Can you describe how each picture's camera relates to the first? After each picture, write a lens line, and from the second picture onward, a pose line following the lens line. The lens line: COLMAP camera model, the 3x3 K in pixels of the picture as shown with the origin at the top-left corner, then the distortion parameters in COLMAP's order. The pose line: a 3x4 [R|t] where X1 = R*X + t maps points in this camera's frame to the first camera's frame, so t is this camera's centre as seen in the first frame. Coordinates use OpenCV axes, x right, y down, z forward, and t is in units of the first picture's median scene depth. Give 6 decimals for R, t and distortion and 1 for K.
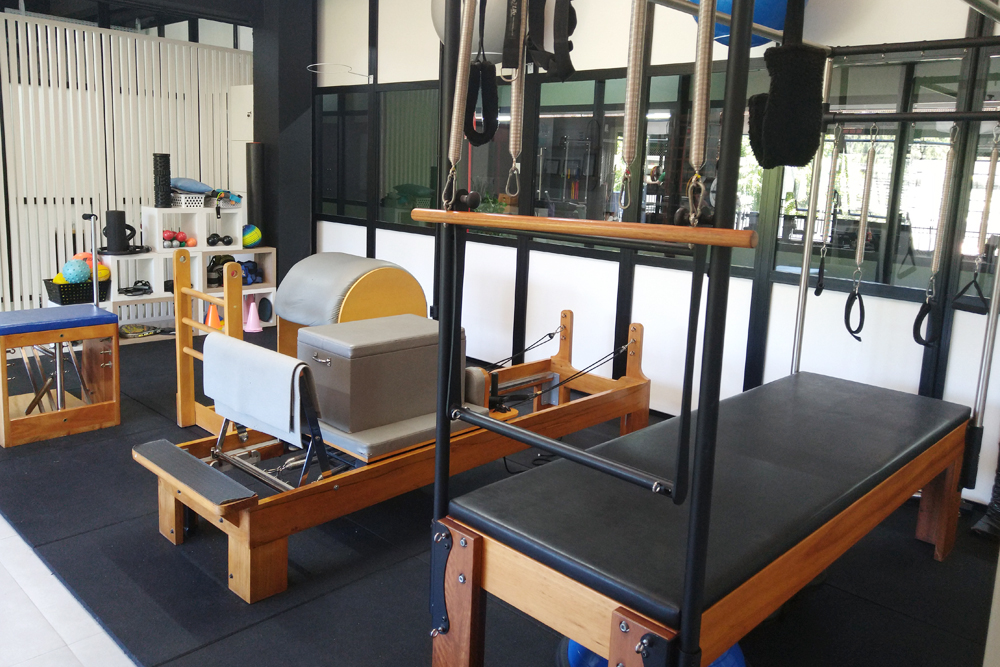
lens RADIAL K [[781.2, 0, 508.1], [0, 781.2, 330.2], [0, 0, 1]] dist [0.050539, -0.094891]
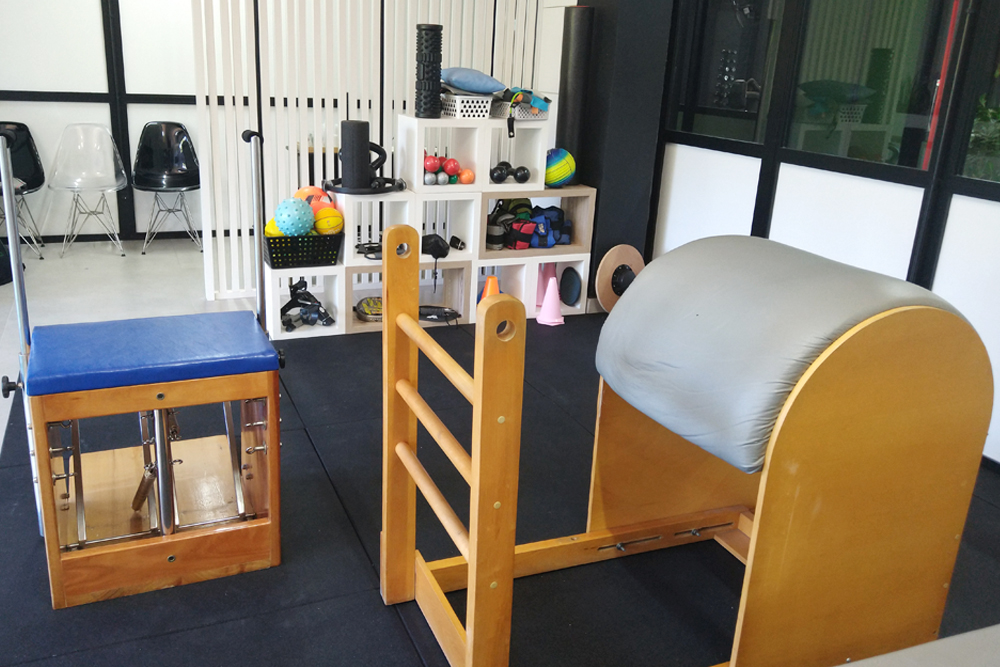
lens RADIAL K [[781.2, 0, 508.1], [0, 781.2, 330.2], [0, 0, 1]] dist [0.050539, -0.094891]
pose [[0.930820, 0.112381, -0.347771, -0.144896], [-0.075019, 0.990040, 0.119137, -0.067442], [0.357696, -0.084806, 0.929979, 0.427988]]
